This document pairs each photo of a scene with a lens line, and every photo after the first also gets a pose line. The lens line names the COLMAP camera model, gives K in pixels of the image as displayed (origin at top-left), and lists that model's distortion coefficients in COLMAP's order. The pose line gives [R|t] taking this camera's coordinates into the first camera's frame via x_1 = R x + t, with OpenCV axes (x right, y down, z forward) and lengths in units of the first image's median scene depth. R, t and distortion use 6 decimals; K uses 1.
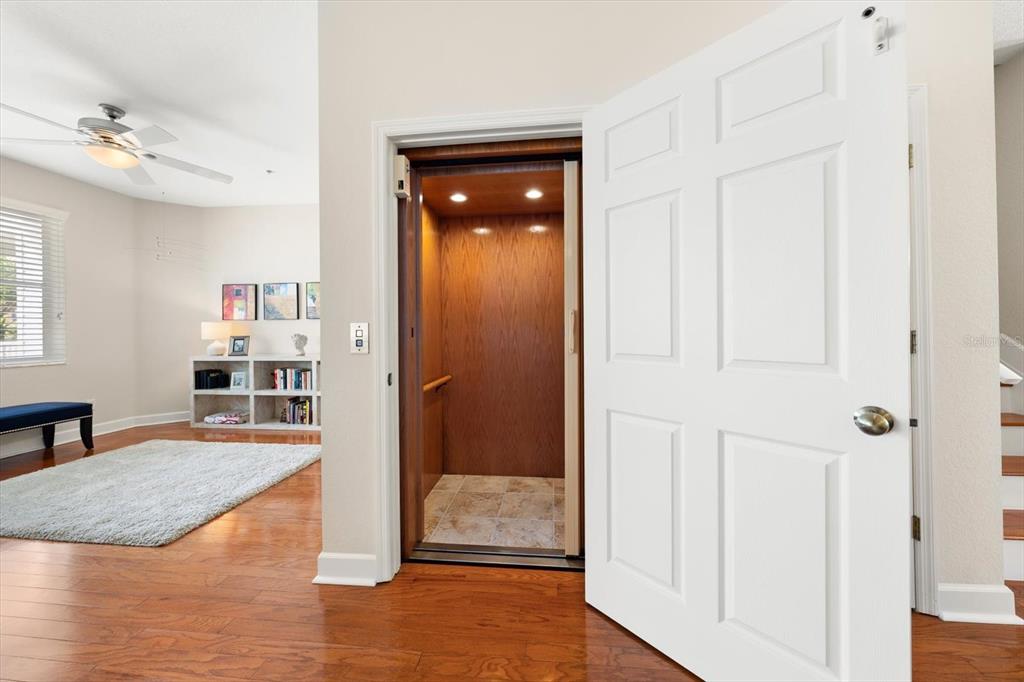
lens RADIAL K [[391.3, 0, 509.3], [0, 391.3, 326.5], [0, 0, 1]] dist [-0.001884, 0.000341]
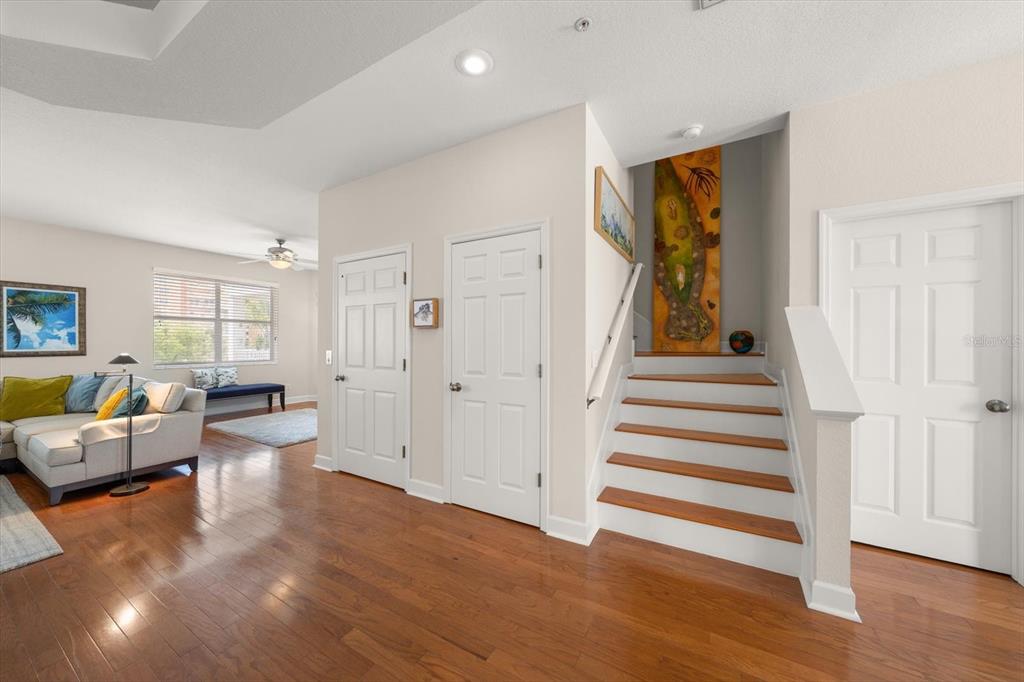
lens RADIAL K [[391.3, 0, 514.9], [0, 391.3, 341.5], [0, 0, 1]] dist [-0.001884, 0.000341]
pose [[0.912544, 0.015055, -0.408702, 0.944558], [-0.013958, 0.999887, 0.005667, -0.056722], [0.408741, 0.000533, 0.912650, -0.366395]]
